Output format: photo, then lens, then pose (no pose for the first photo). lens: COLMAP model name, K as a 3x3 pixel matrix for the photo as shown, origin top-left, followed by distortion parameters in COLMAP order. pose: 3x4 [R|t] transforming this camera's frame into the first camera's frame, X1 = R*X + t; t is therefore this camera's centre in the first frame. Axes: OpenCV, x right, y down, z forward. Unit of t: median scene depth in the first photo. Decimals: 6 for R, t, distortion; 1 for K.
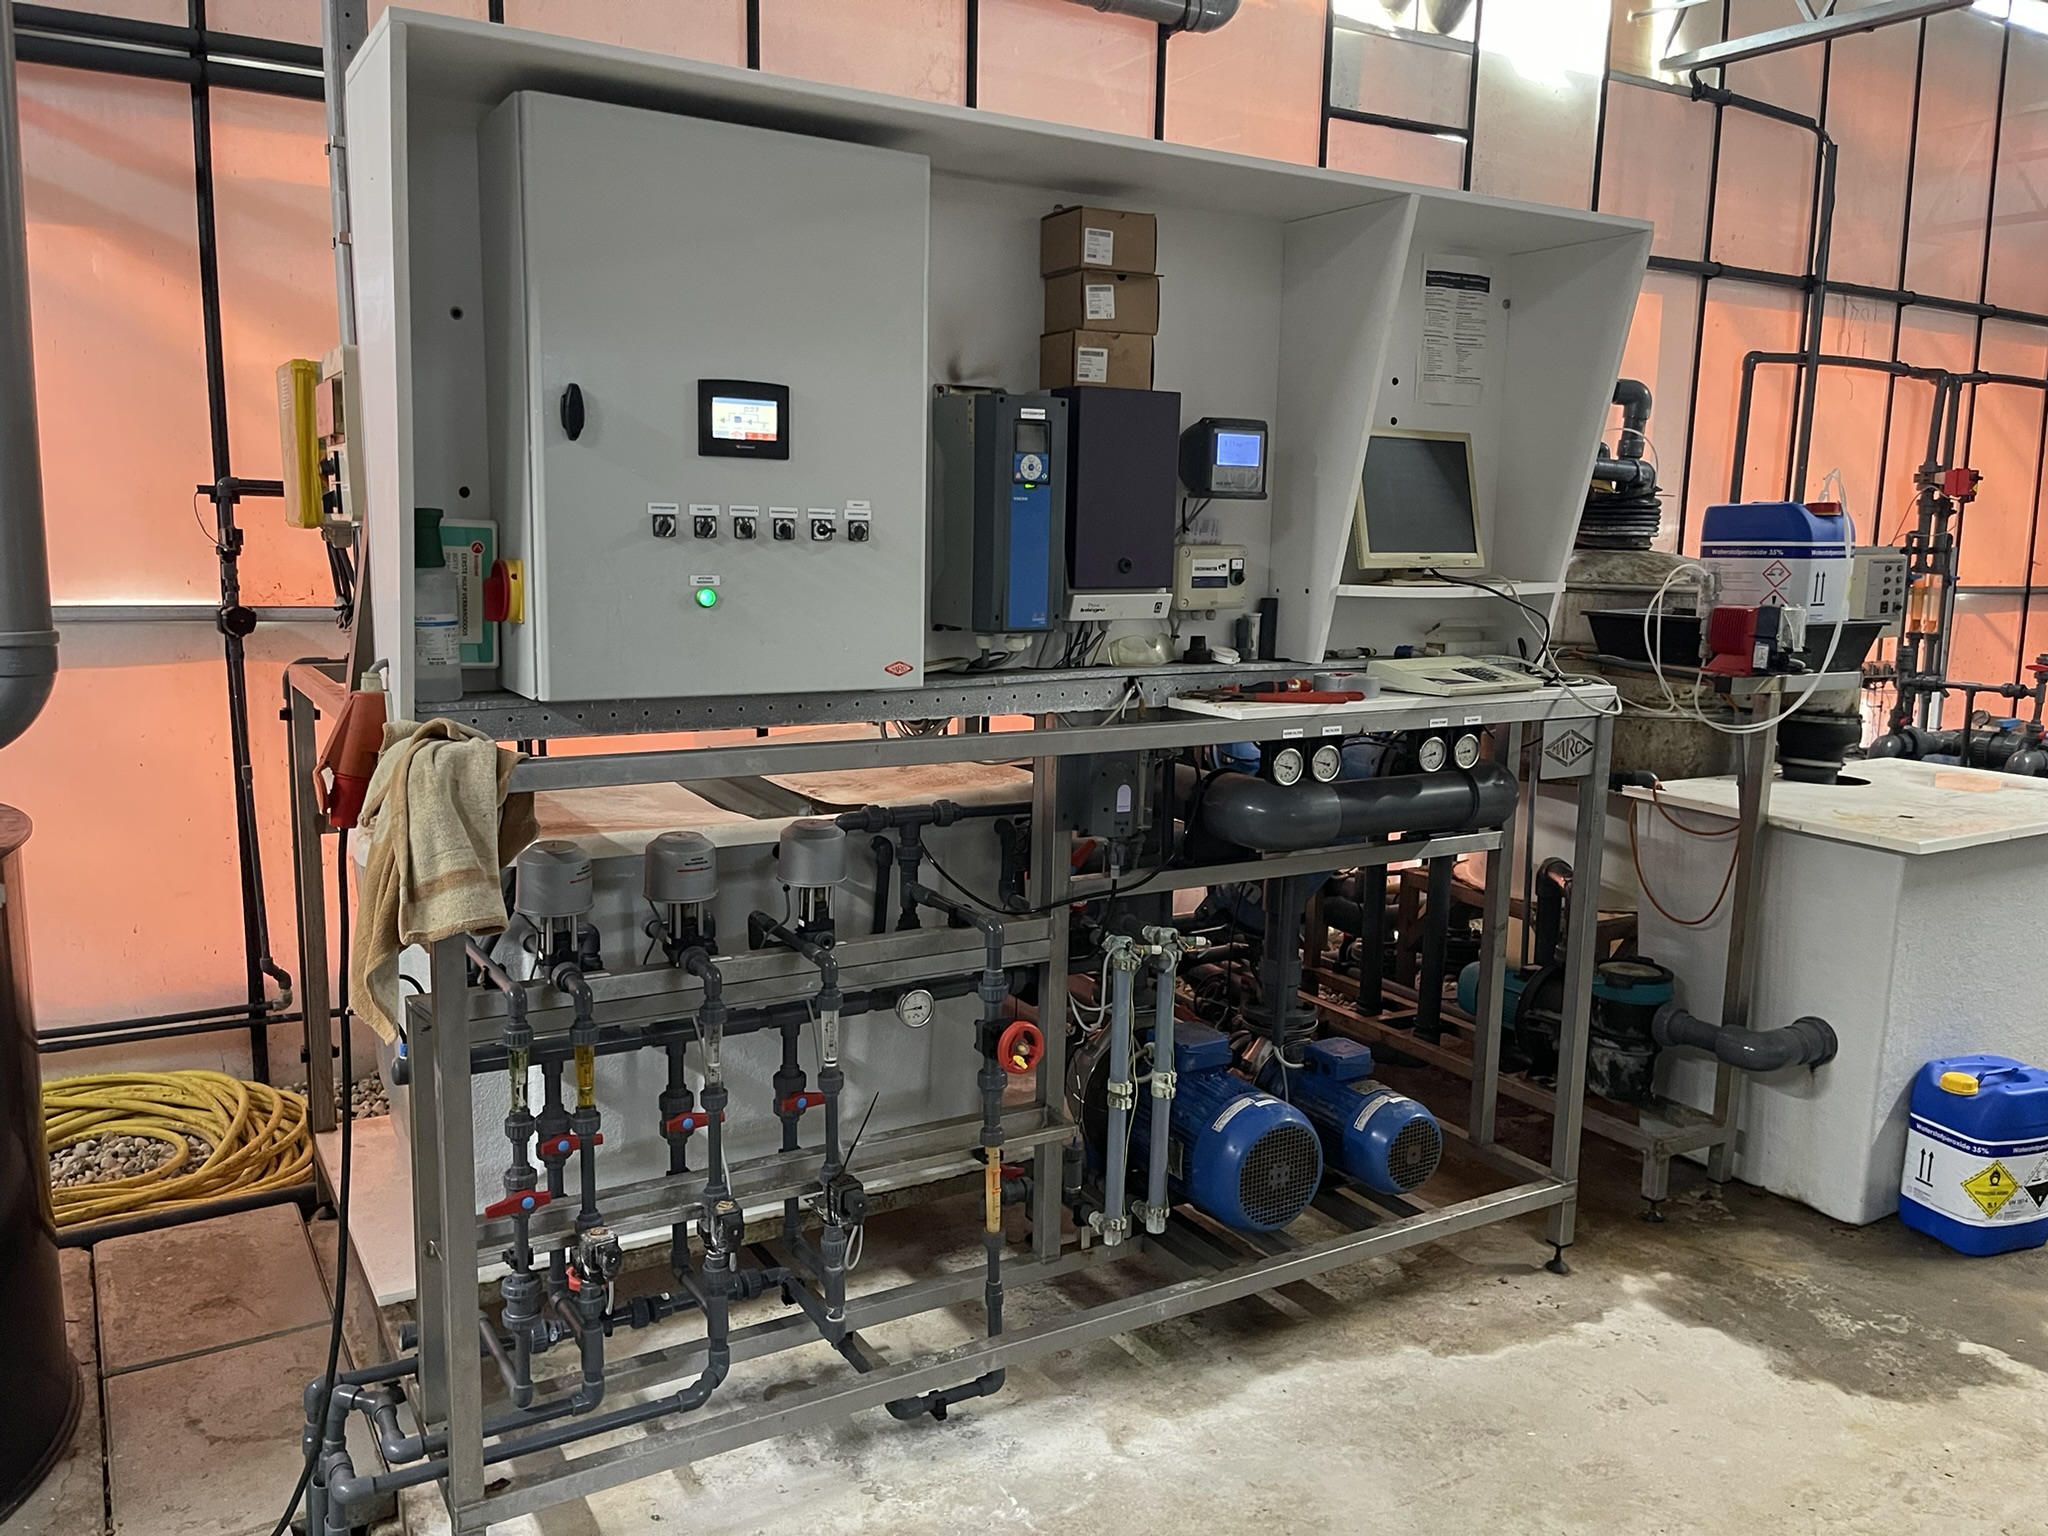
lens RADIAL K [[1577.8, 0, 1010.6], [0, 1577.8, 772.7], [0, 0, 1]] dist [0.050800, -0.080033]
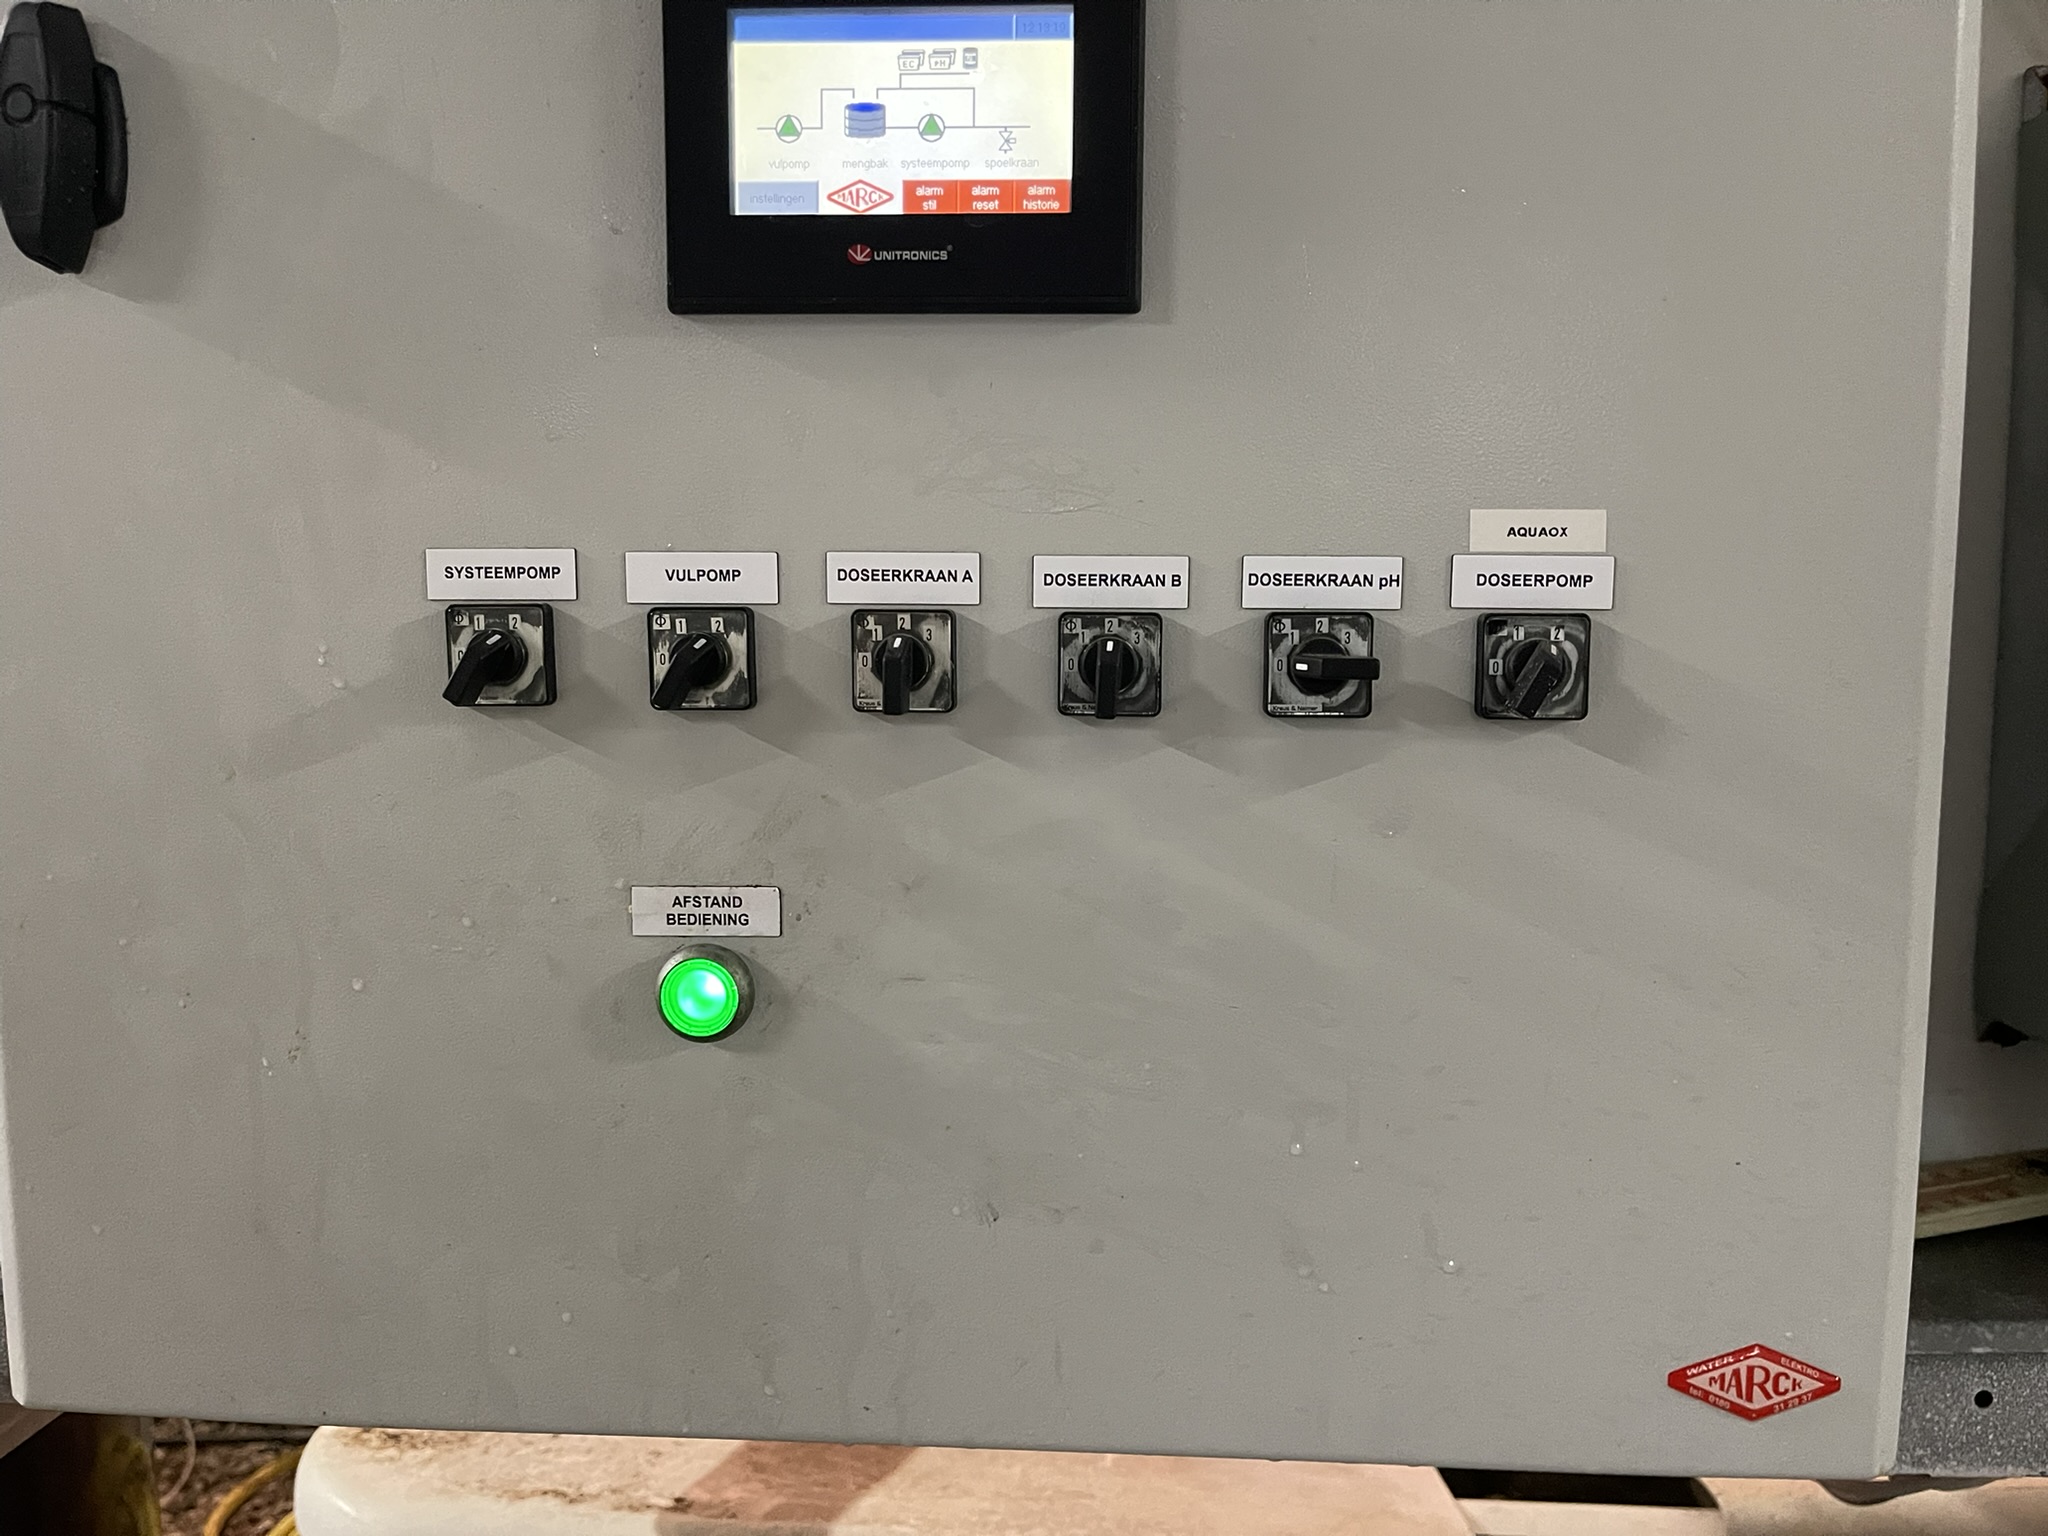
lens RADIAL K [[1586.6, 0, 996.4], [0, 1586.6, 766.6], [0, 0, 1]] dist [0.042633, -0.006973]
pose [[0.829046, 0.030007, -0.558374, -0.042977], [-0.075052, 0.995495, -0.057936, -0.126187], [0.554121, 0.089939, 0.827563, 0.812339]]
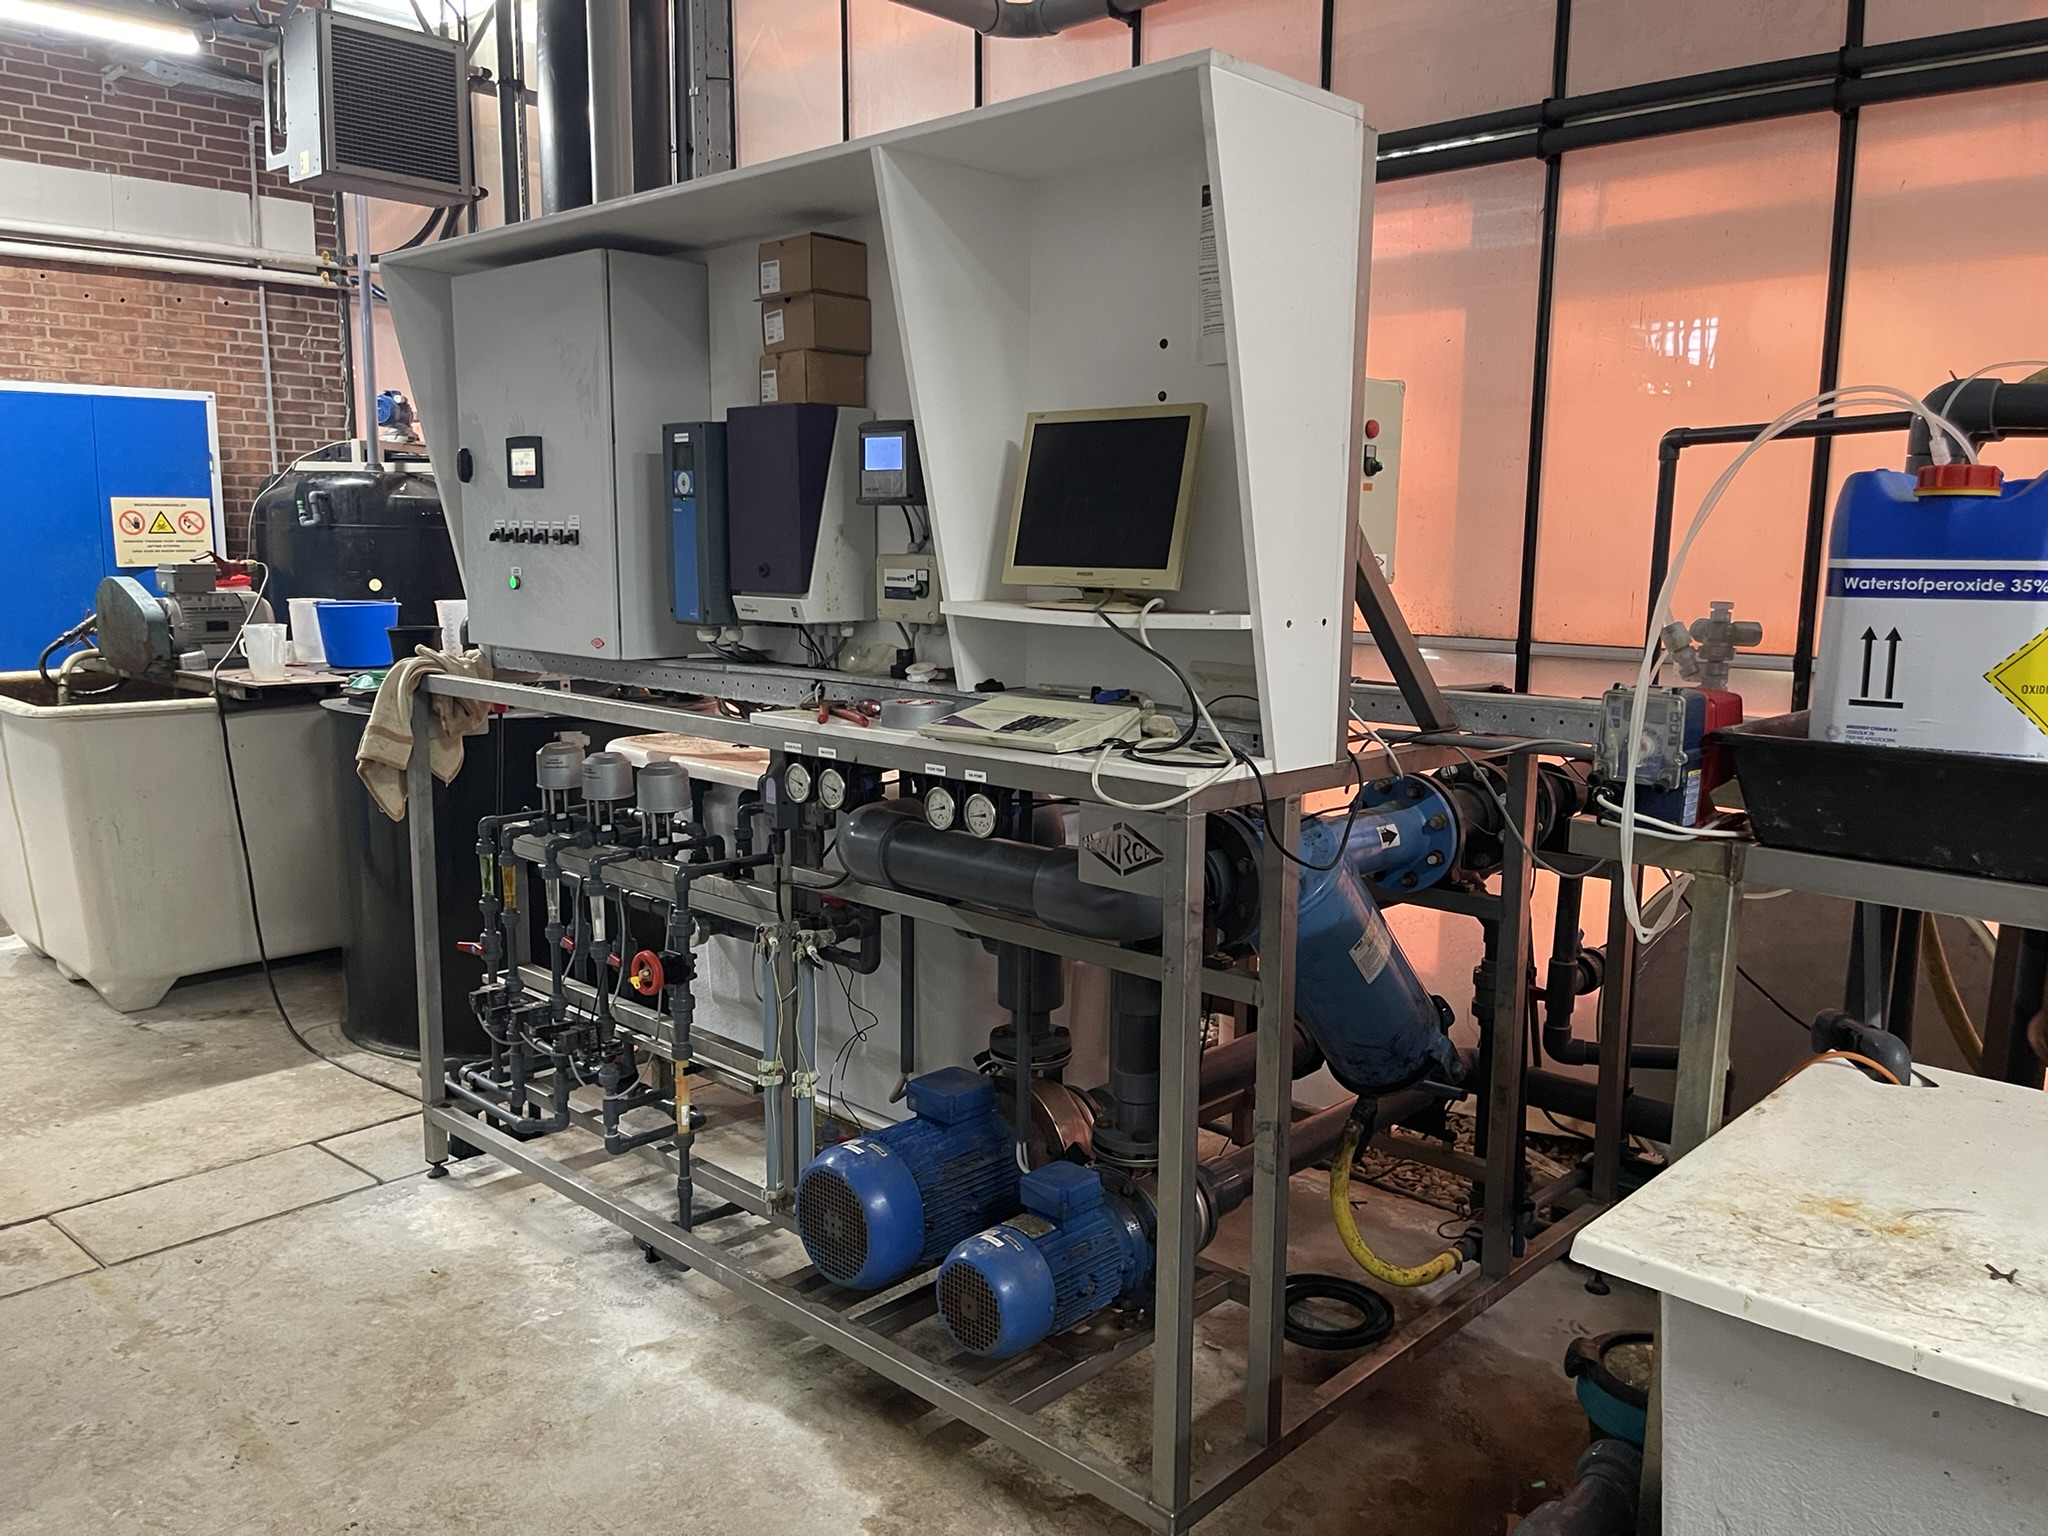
lens RADIAL K [[1586.6, 0, 996.4], [0, 1586.6, 766.6], [0, 0, 1]] dist [0.042633, -0.006973]
pose [[0.255445, 0.127246, -0.958413, 1.335363], [-0.156508, 0.983669, 0.088886, -0.139057], [0.954072, 0.127294, 0.271188, 1.008163]]
